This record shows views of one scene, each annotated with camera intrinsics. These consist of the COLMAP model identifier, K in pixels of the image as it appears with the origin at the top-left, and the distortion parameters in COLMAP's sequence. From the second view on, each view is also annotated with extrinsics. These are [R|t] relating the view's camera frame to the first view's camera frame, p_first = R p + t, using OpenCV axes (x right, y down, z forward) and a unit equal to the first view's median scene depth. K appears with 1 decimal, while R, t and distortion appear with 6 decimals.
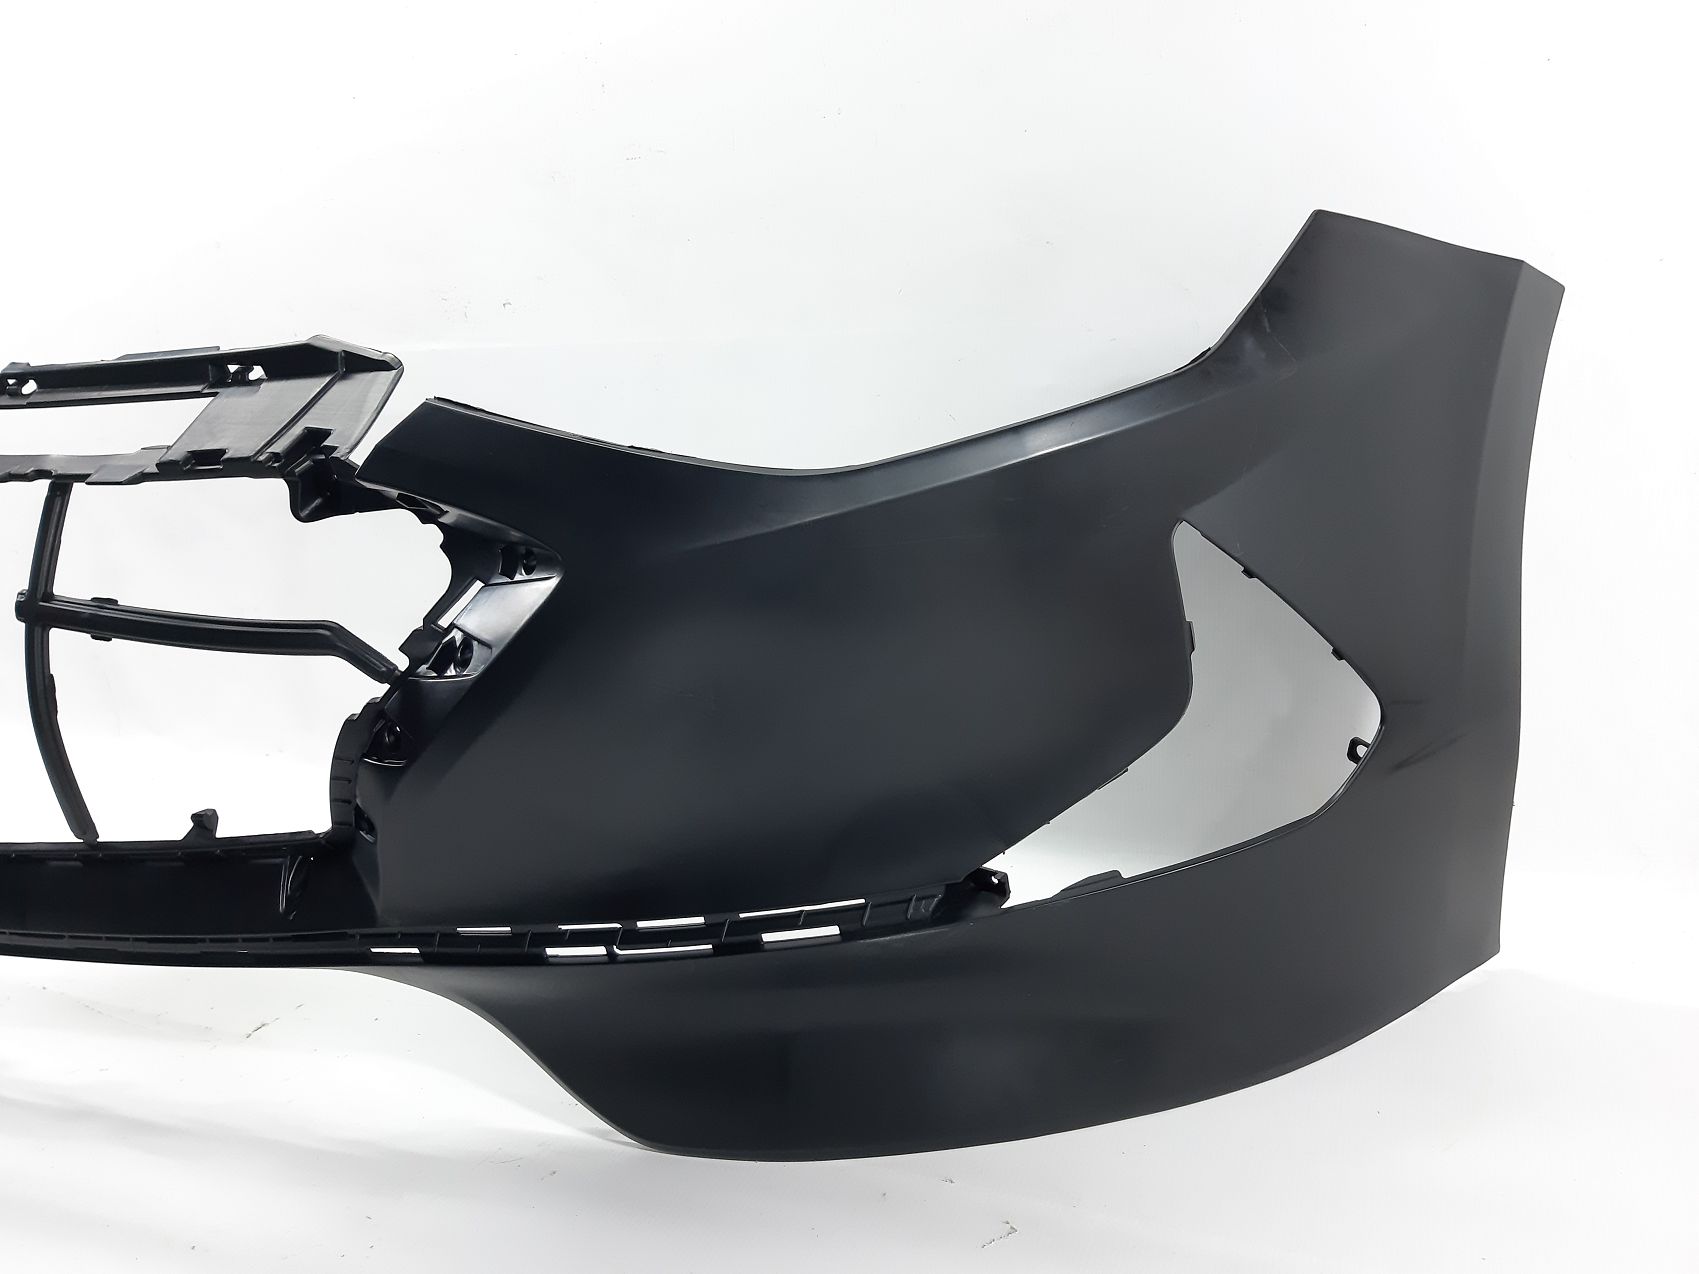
lens RADIAL K [[1402.3, 0, 852.4], [0, 1402.3, 633.7], [0, 0, 1]] dist [0.005862, -0.024075]
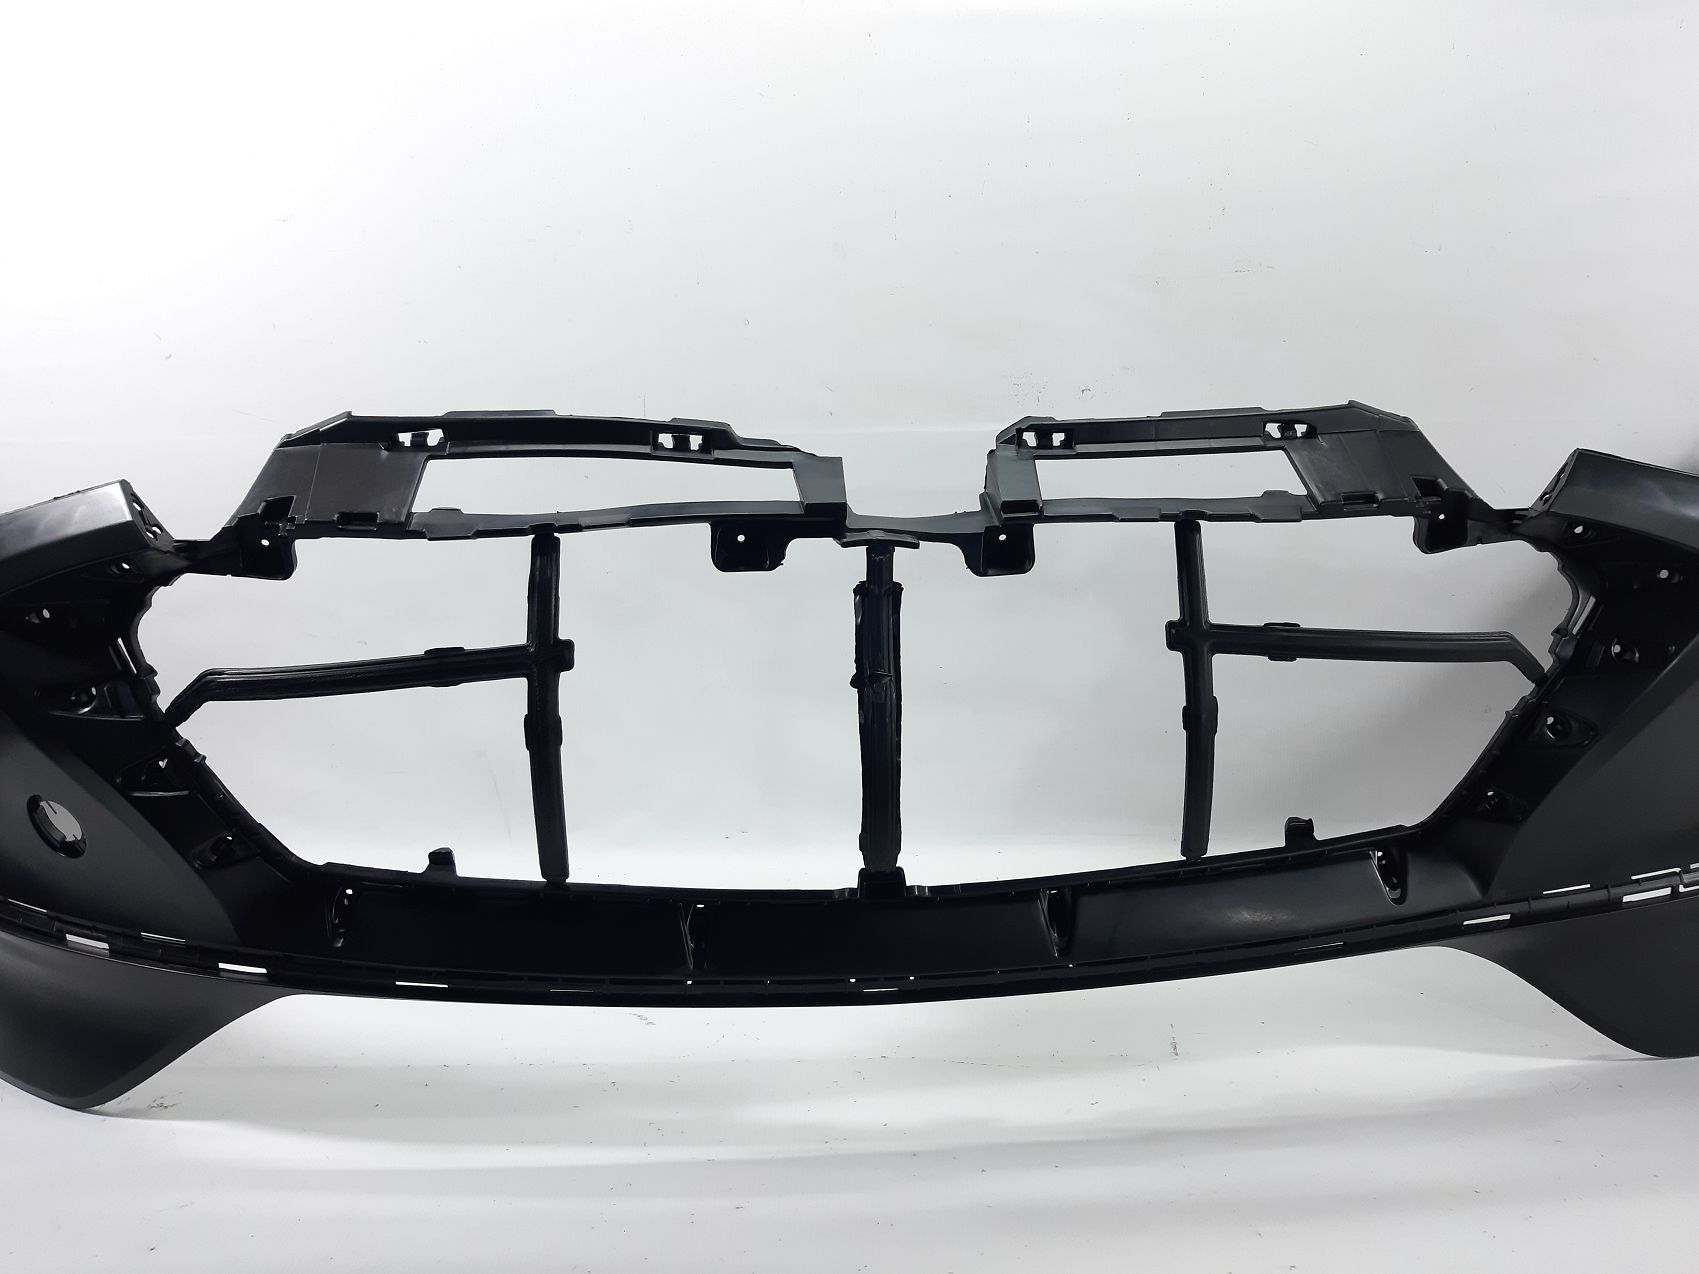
lens RADIAL K [[1402.3, 0, 848.6], [0, 1402.3, 649.2], [0, 0, 1]] dist [0.005862, -0.024075]
pose [[0.918749, -0.029926, 0.393707, -1.260855], [0.064115, 0.995197, -0.073972, 0.054390], [-0.389603, 0.093204, 0.916255, 0.116239]]
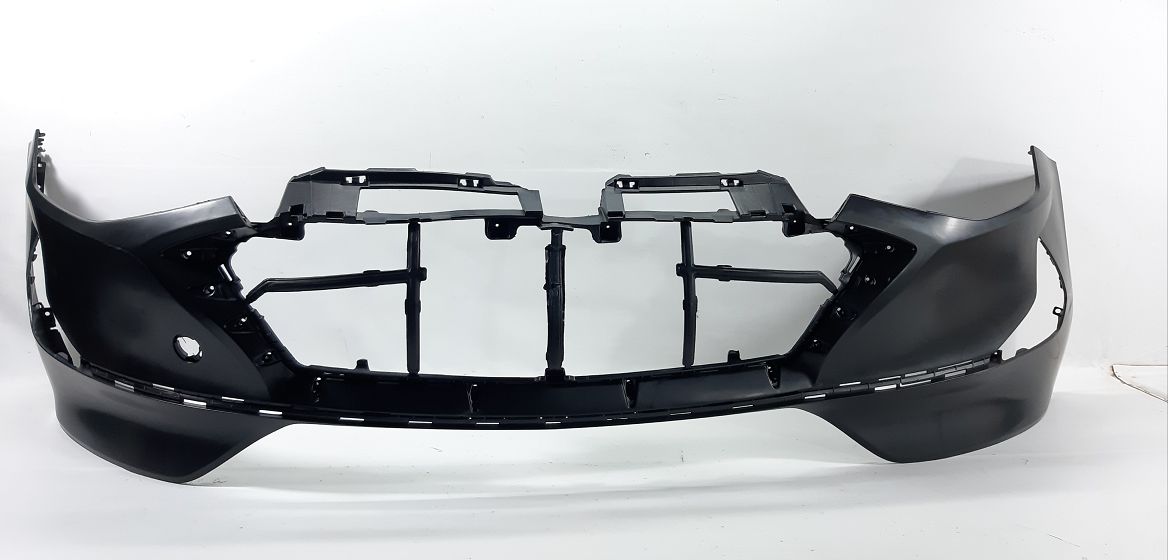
lens RADIAL K [[1218.1, 0, 582.6], [0, 1218.1, 286.9], [0, 0, 1]] dist [-0.100303, 0.002482]
pose [[0.875952, -0.011586, 0.482260, -1.829672], [0.059912, 0.994584, -0.084926, 0.188872], [-0.478664, 0.103284, 0.871902, -0.838960]]
